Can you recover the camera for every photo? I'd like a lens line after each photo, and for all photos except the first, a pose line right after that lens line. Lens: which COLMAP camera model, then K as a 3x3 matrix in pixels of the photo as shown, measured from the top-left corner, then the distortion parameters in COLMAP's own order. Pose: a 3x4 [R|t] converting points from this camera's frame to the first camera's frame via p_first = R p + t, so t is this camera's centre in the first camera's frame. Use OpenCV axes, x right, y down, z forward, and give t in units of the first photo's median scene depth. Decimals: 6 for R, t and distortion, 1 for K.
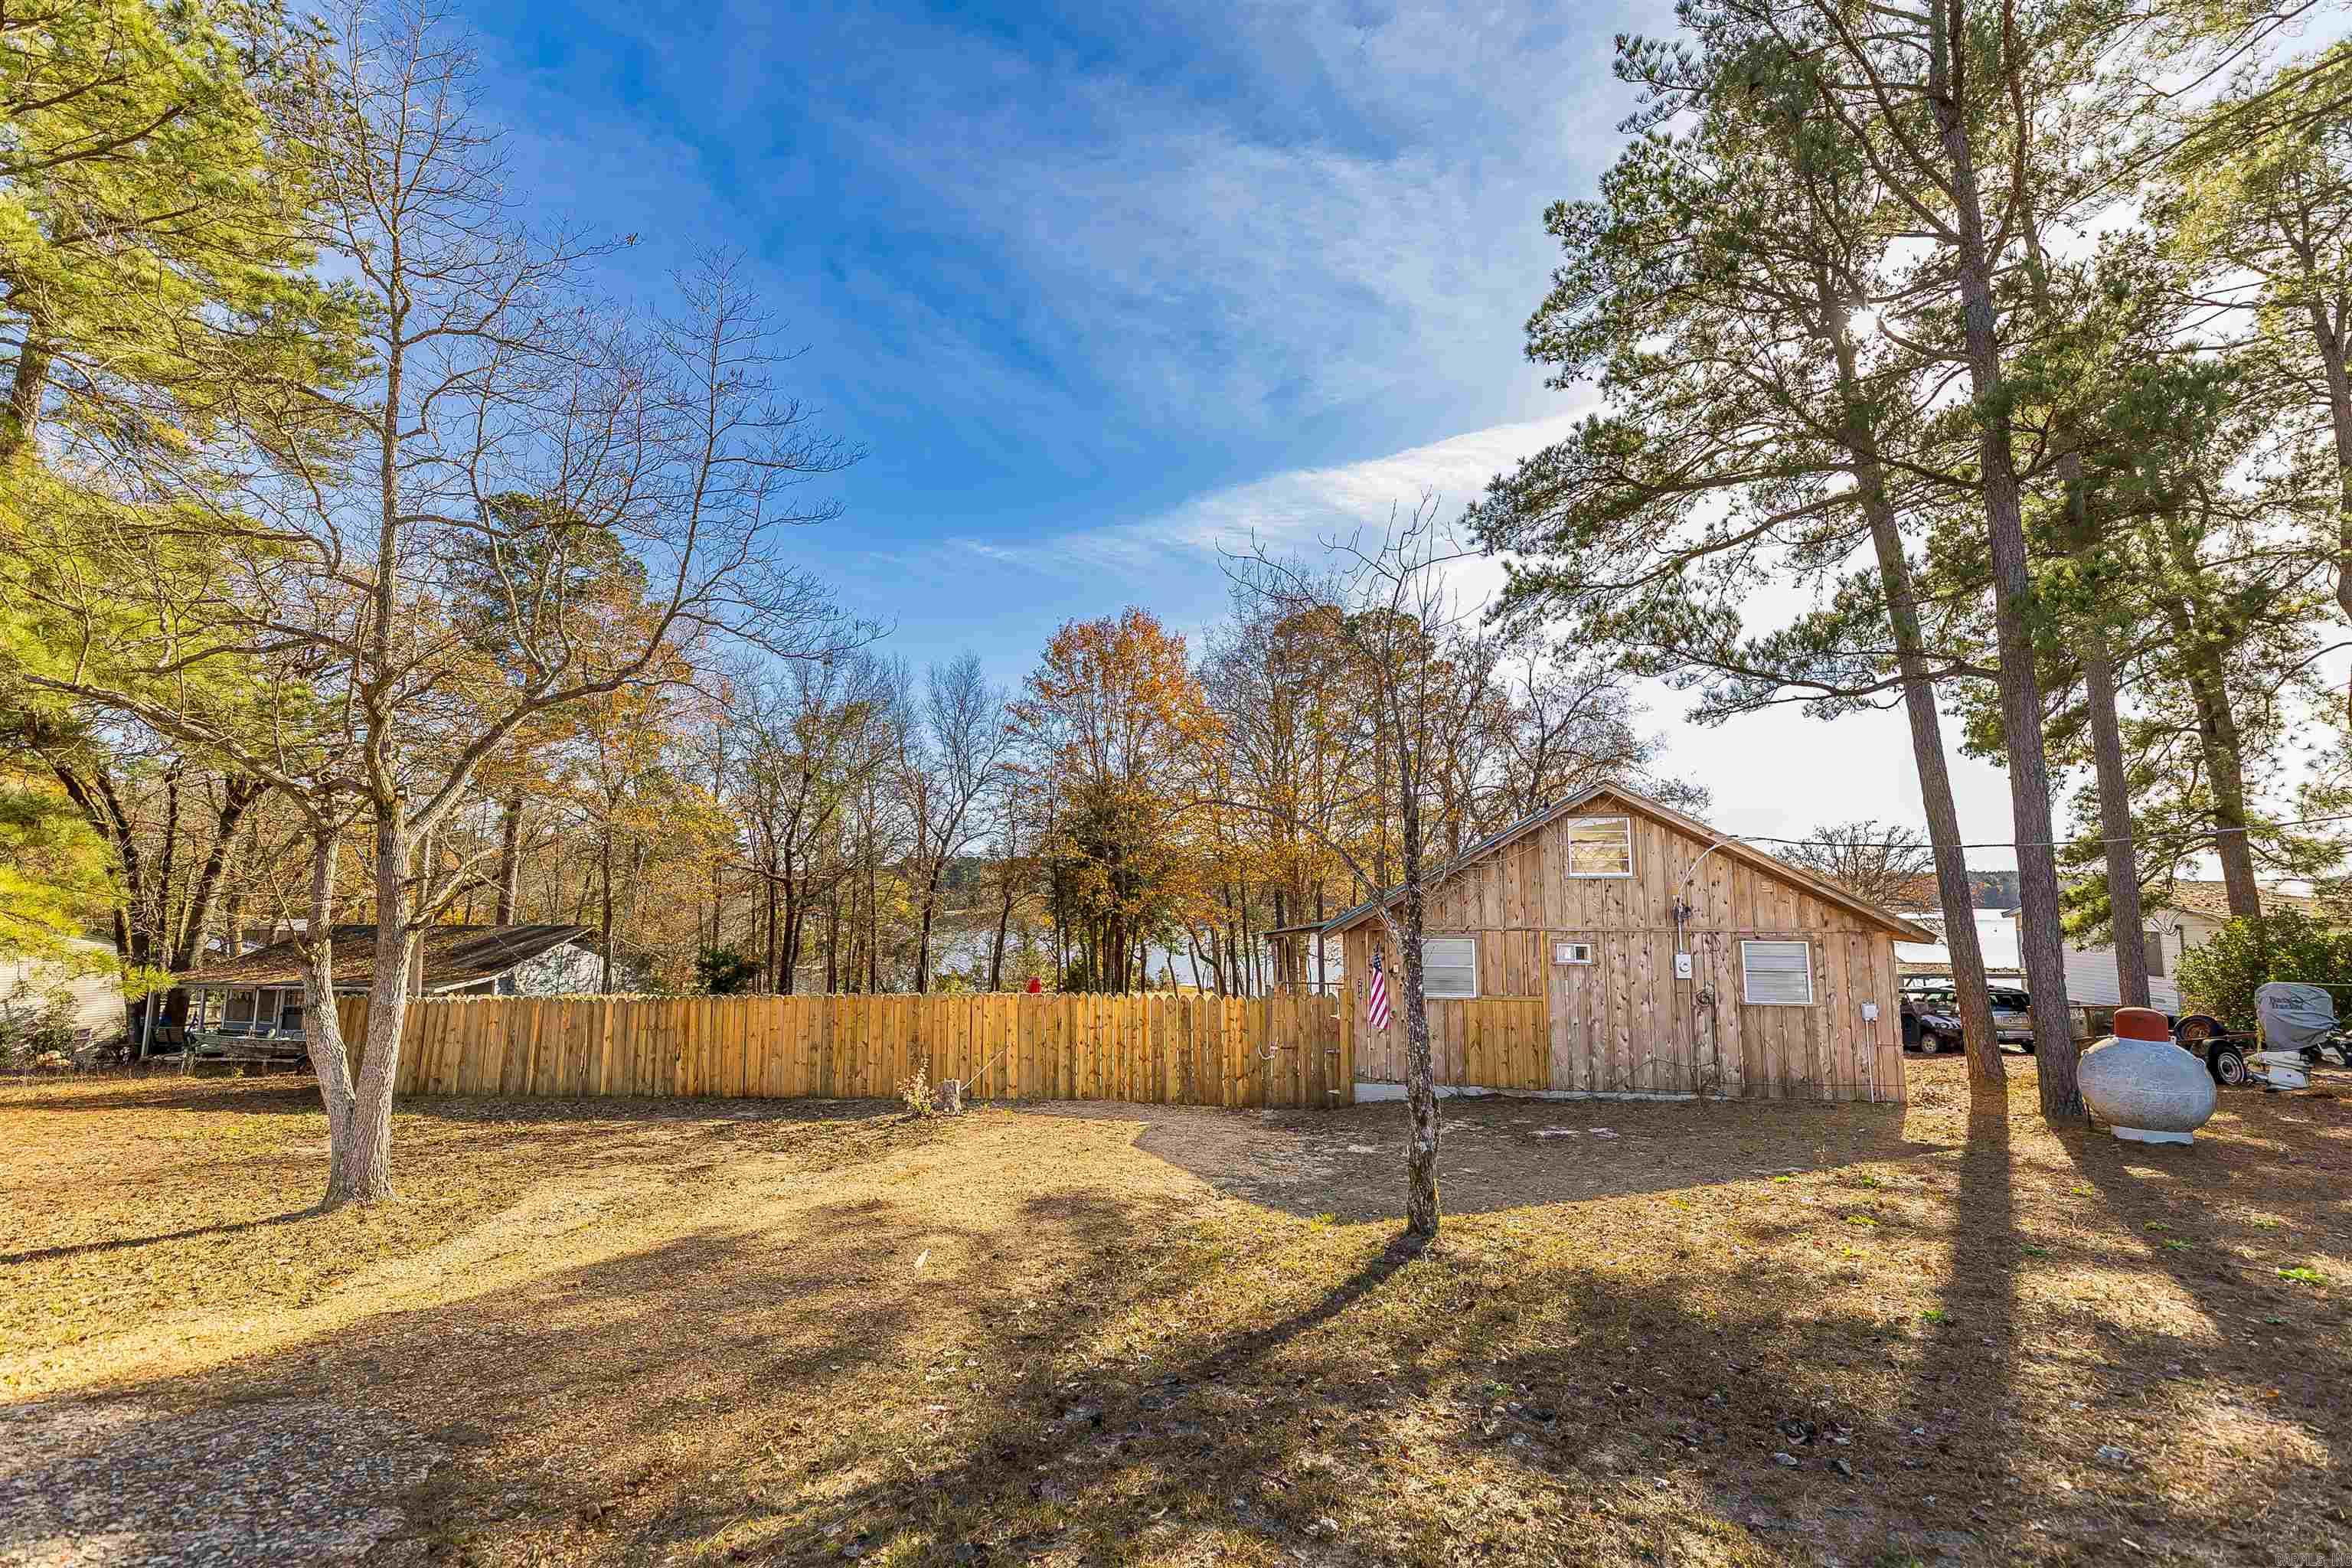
lens RADIAL K [[945.3, 0, 1183.9], [0, 945.3, 776.2], [0, 0, 1]] dist [0.002374, -0.000302]
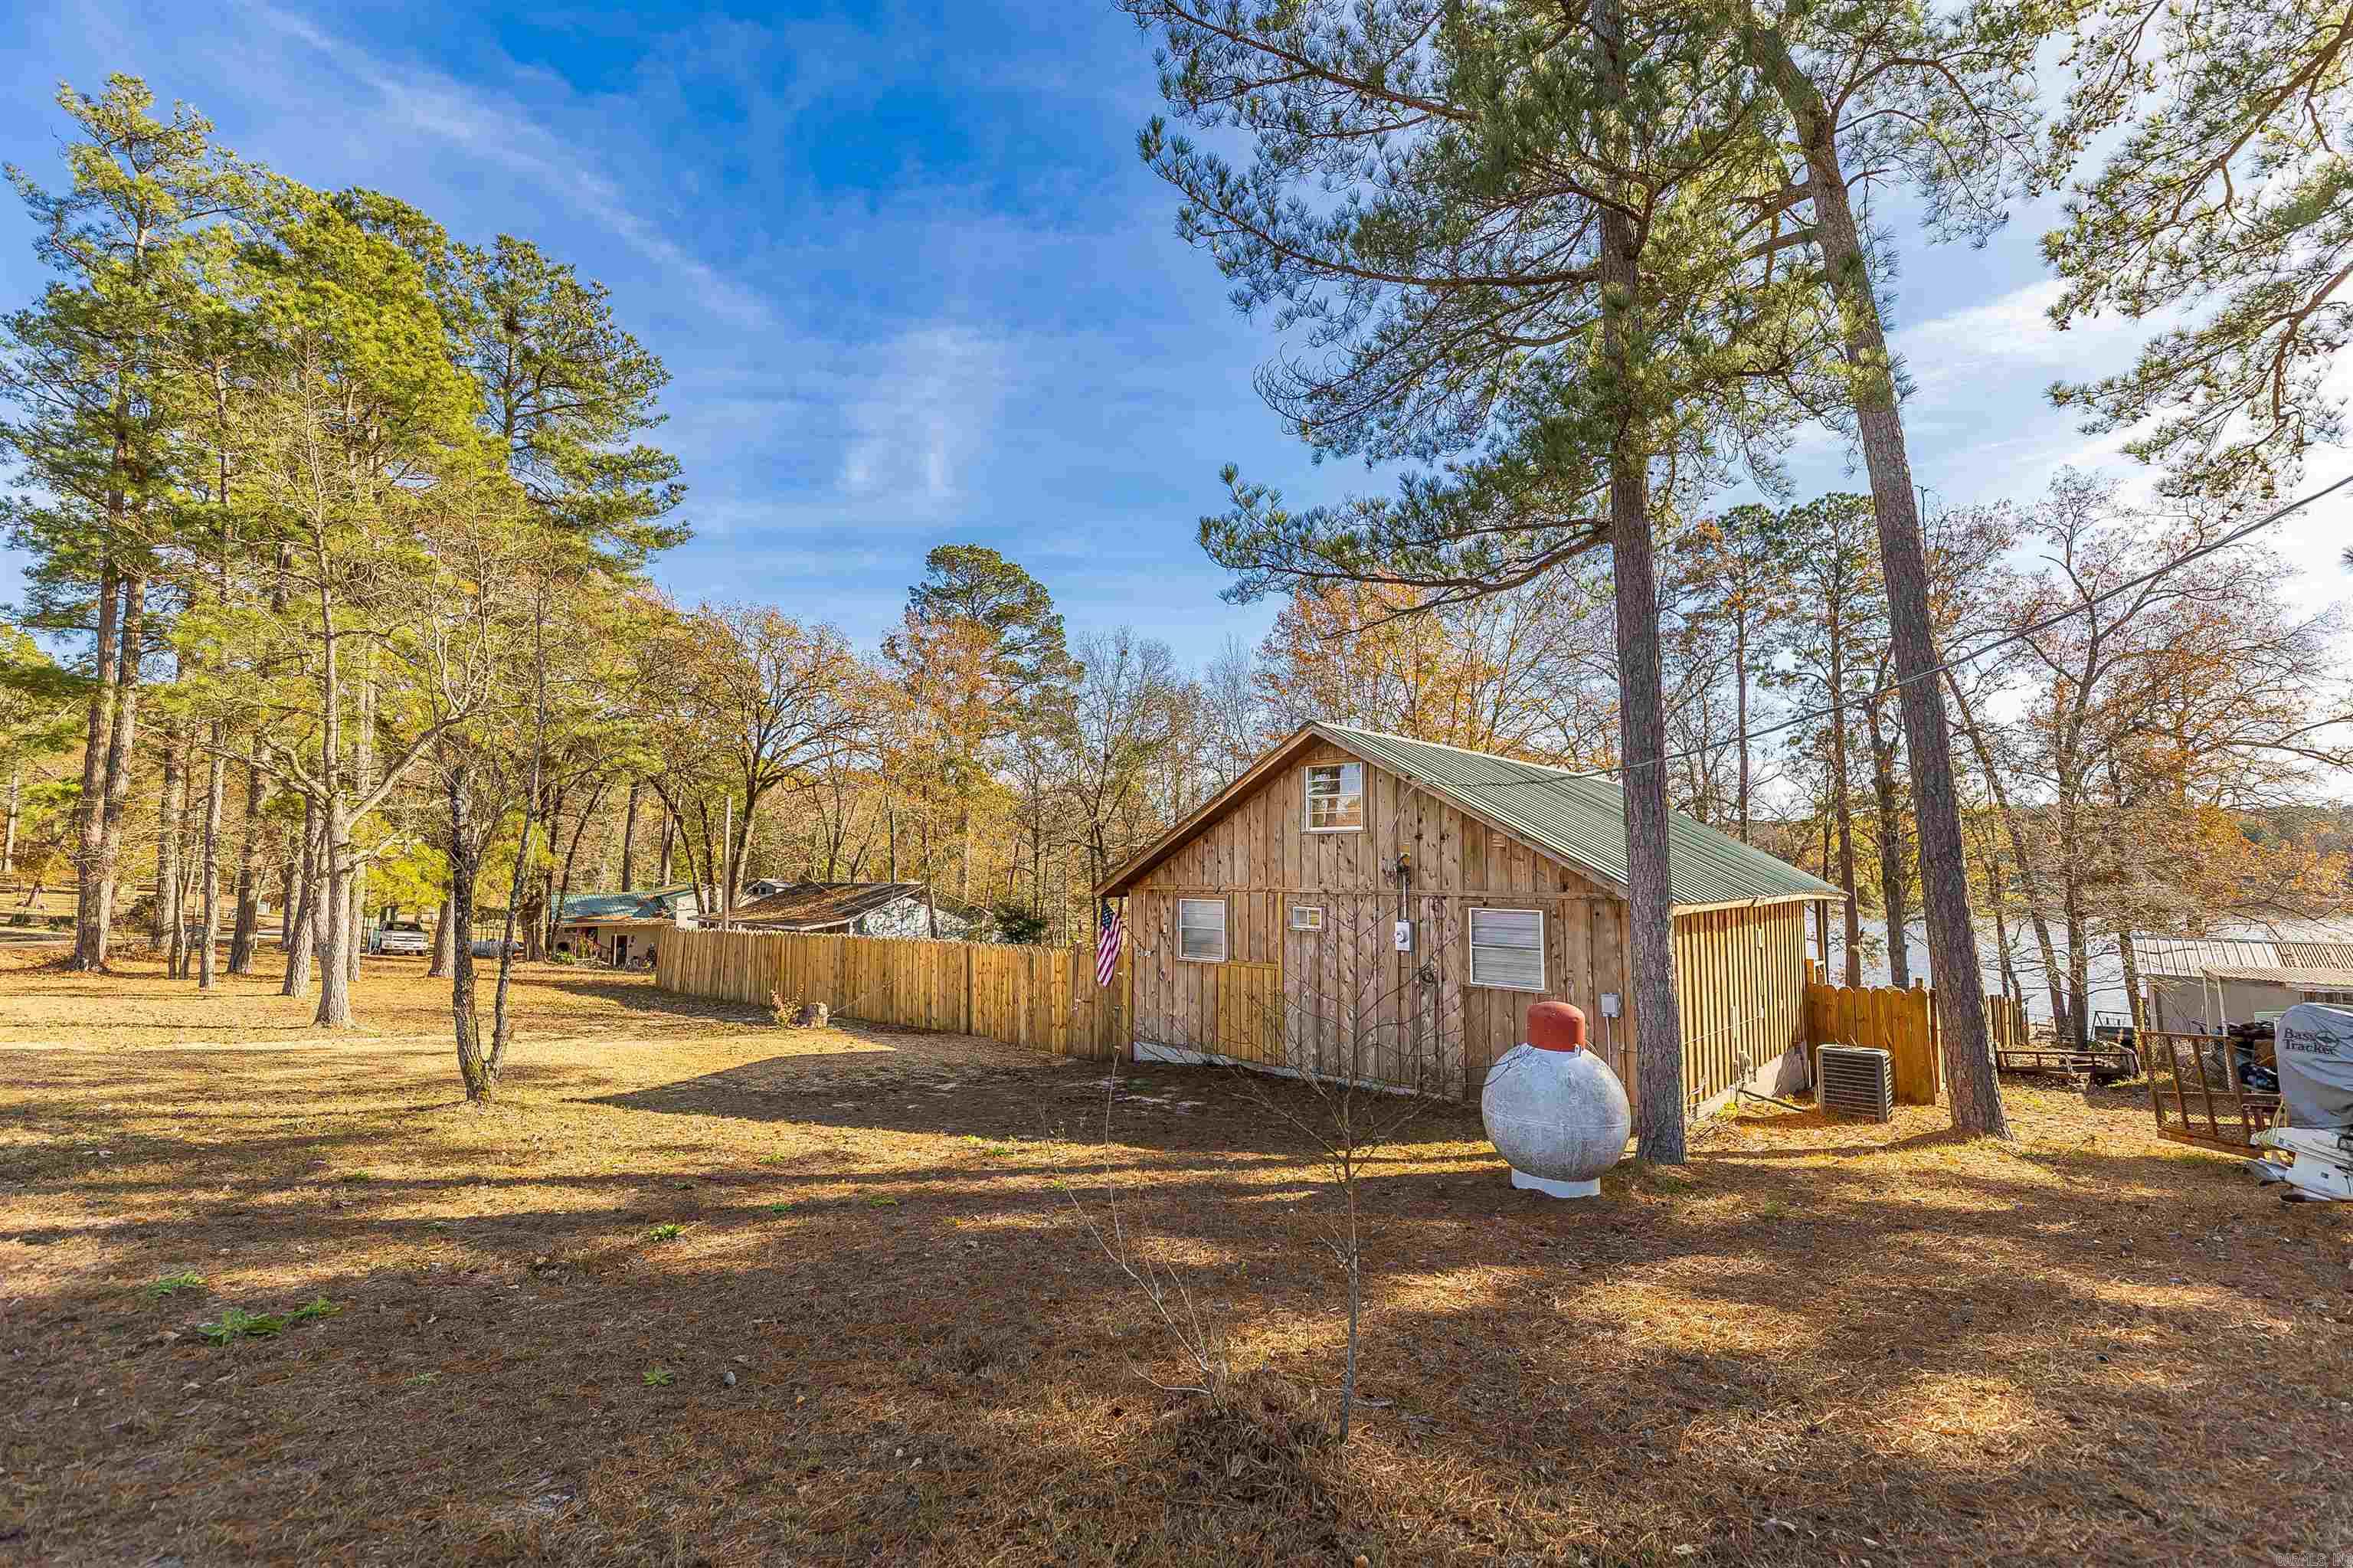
lens RADIAL K [[945.8, 0, 1163.7], [0, 945.8, 780.1], [0, 0, 1]] dist [0.002374, -0.000302]
pose [[0.858580, -0.043583, -0.510824, 0.675163], [0.061151, 0.997973, 0.017635, 0.030751], [0.509020, -0.046378, 0.859504, 0.156912]]
